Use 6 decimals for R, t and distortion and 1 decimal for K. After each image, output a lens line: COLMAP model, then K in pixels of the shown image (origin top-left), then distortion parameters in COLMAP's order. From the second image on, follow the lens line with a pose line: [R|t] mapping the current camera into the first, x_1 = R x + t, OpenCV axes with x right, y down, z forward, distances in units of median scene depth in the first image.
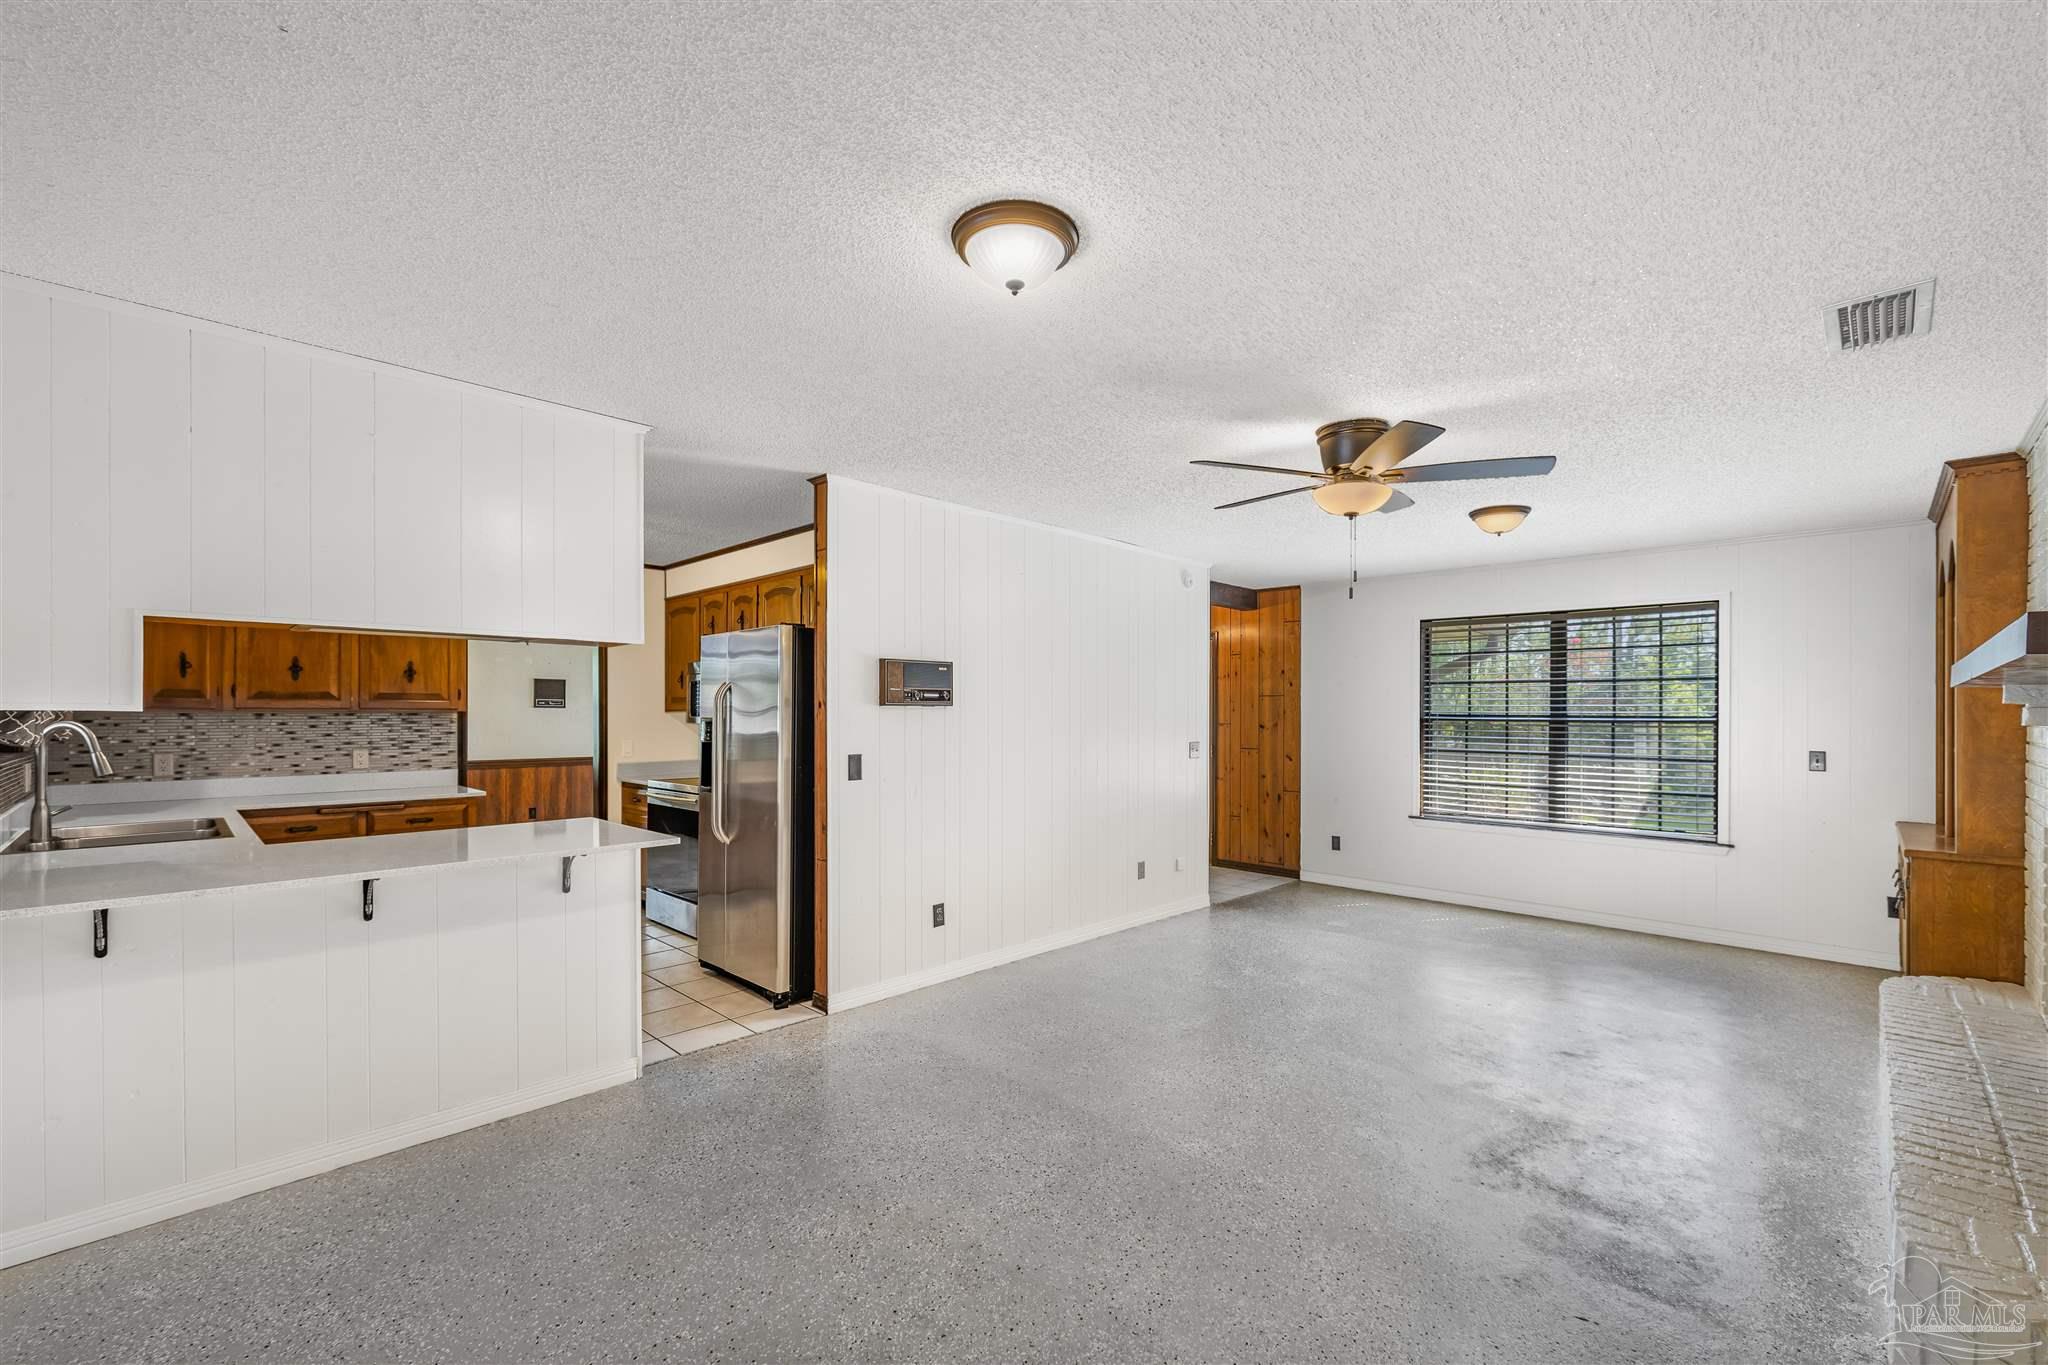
lens RADIAL K [[861.1, 0, 1029.7], [0, 861.1, 708.0], [0, 0, 1]] dist [0.000083, -0.000099]
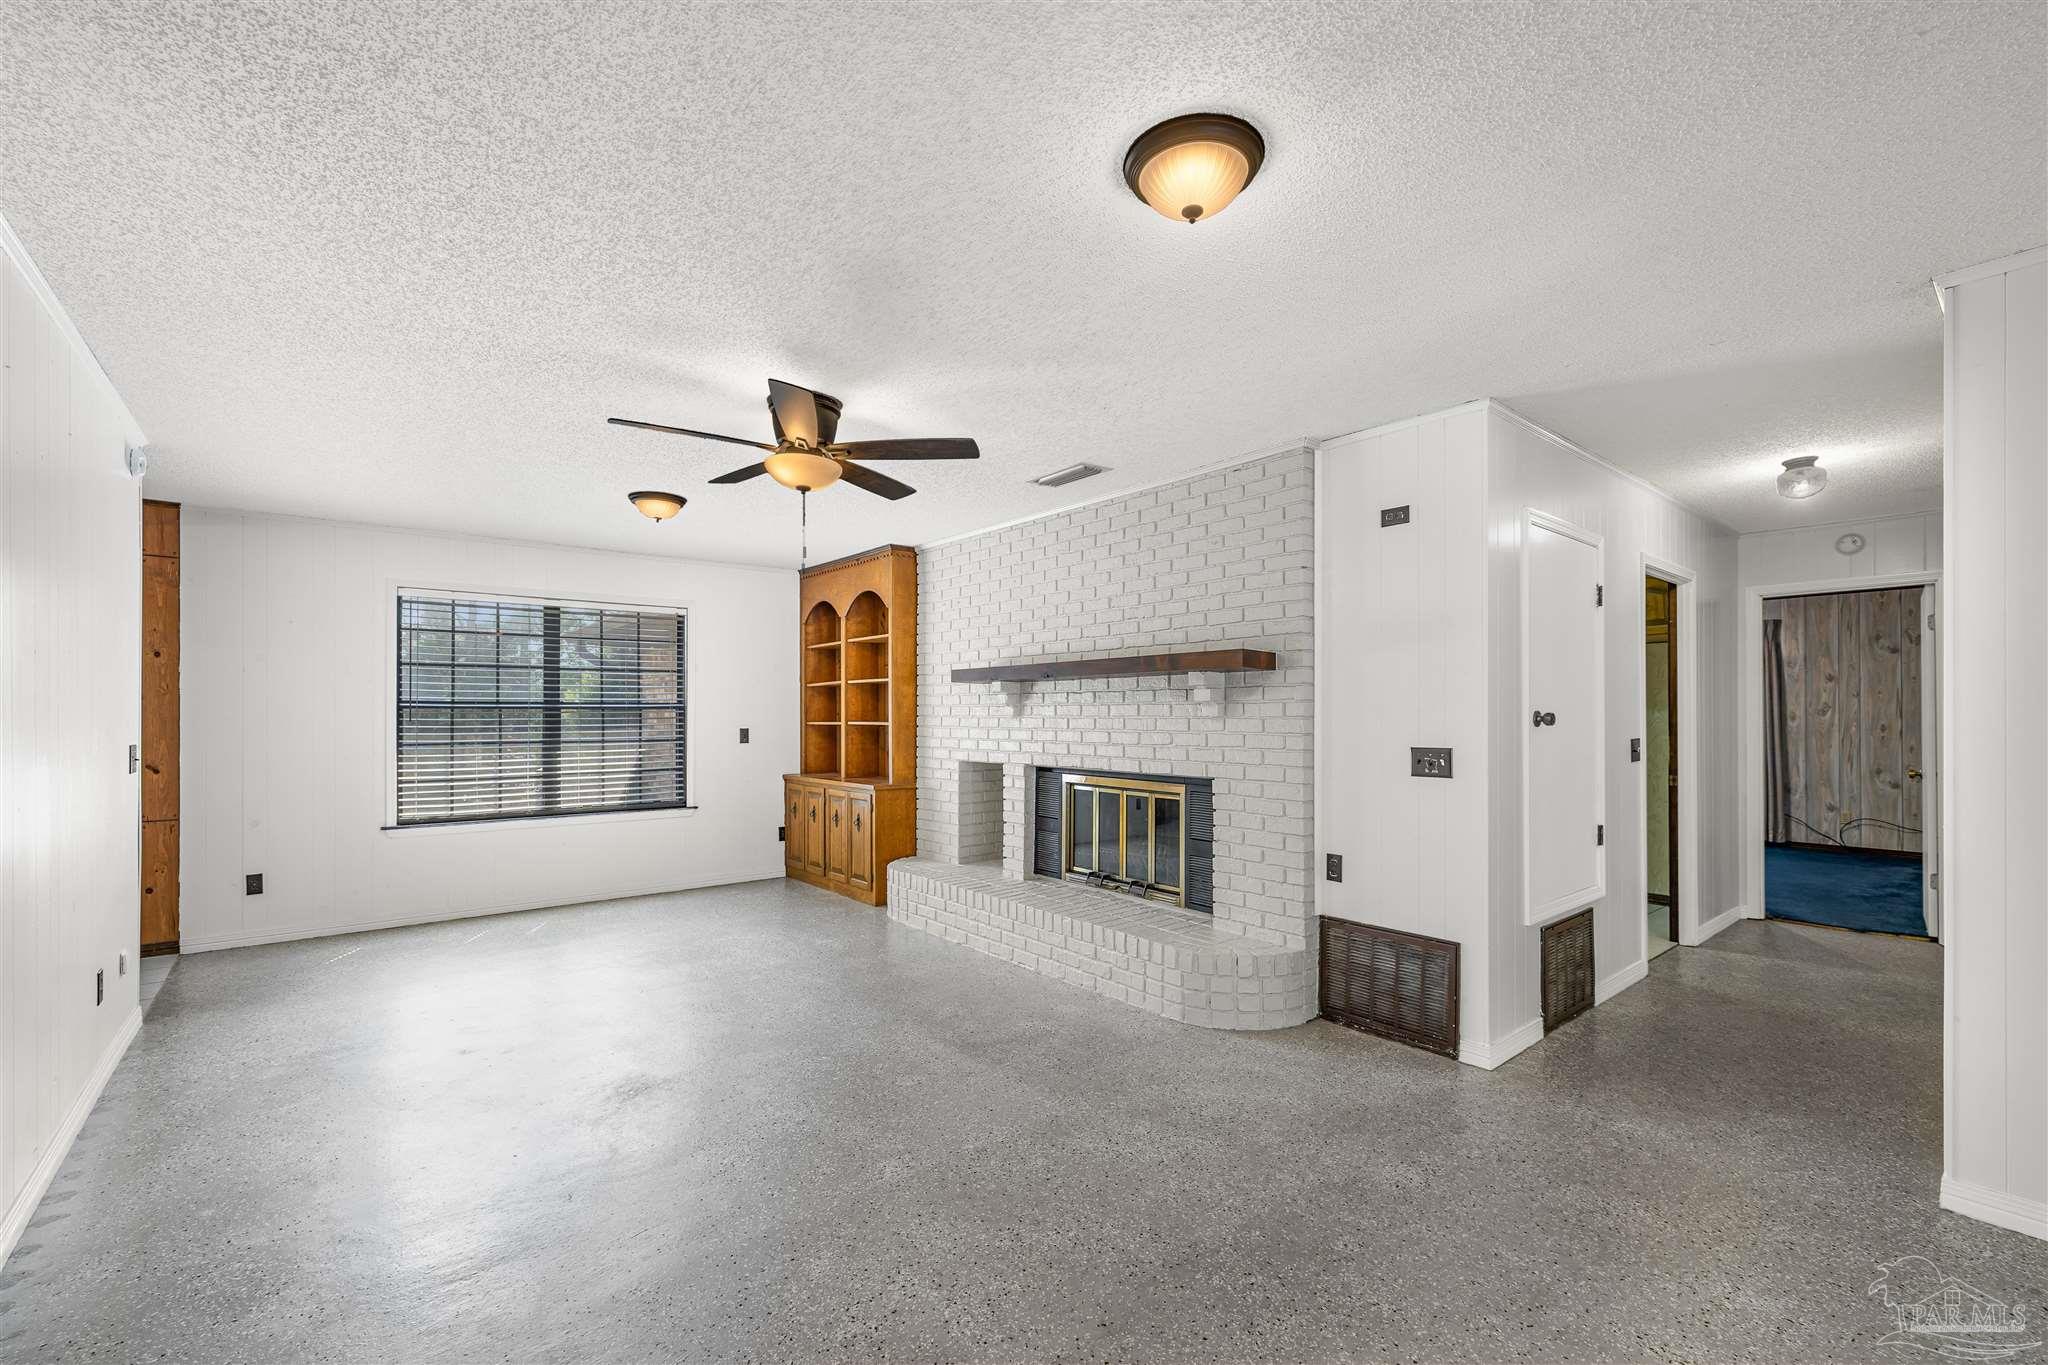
lens RADIAL K [[861.1, 0, 1023.6], [0, 861.1, 699.7], [0, 0, 1]] dist [0.000083, -0.000099]
pose [[0.111136, 0.001295, 0.993804, -0.397379], [-0.009737, 0.999953, -0.000214, 0.000824], [-0.993757, -0.009653, 0.111143, 0.434800]]
